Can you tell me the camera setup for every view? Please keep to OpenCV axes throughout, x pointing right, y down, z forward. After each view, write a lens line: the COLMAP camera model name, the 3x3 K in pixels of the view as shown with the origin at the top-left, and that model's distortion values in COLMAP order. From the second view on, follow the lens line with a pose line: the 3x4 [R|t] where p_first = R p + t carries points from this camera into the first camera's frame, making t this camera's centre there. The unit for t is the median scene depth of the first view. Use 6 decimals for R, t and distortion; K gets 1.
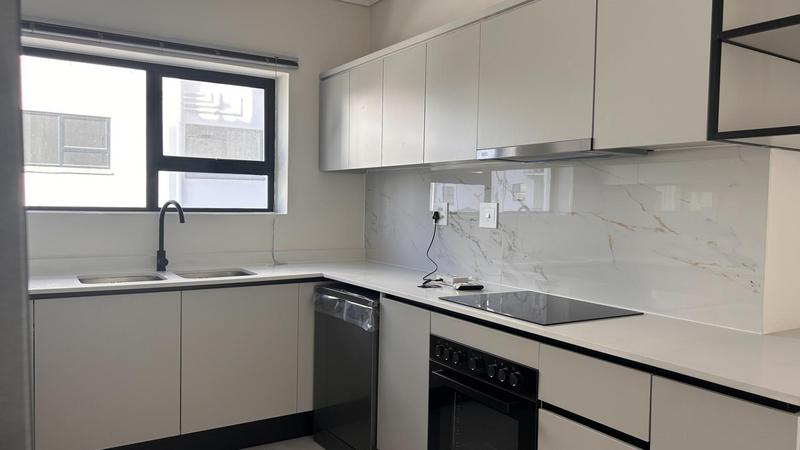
lens RADIAL K [[599.0, 0, 400.0], [0, 599.0, 225.0], [0, 0, 1]] dist [0.115522, -0.114702]
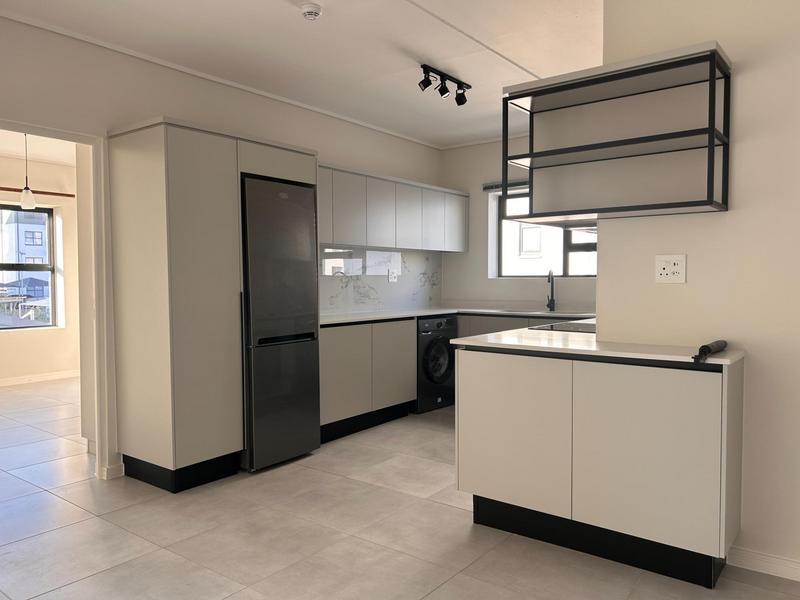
lens RADIAL K [[603.3, 0, 400.0], [0, 603.3, 300.0], [0, 0, 1]] dist [0.009590, 0.001421]
pose [[0.341472, 0.013609, -0.939793, 1.099256], [-0.024962, 0.999674, 0.005406, 0.046178], [0.939560, 0.021613, 0.341700, 0.010391]]
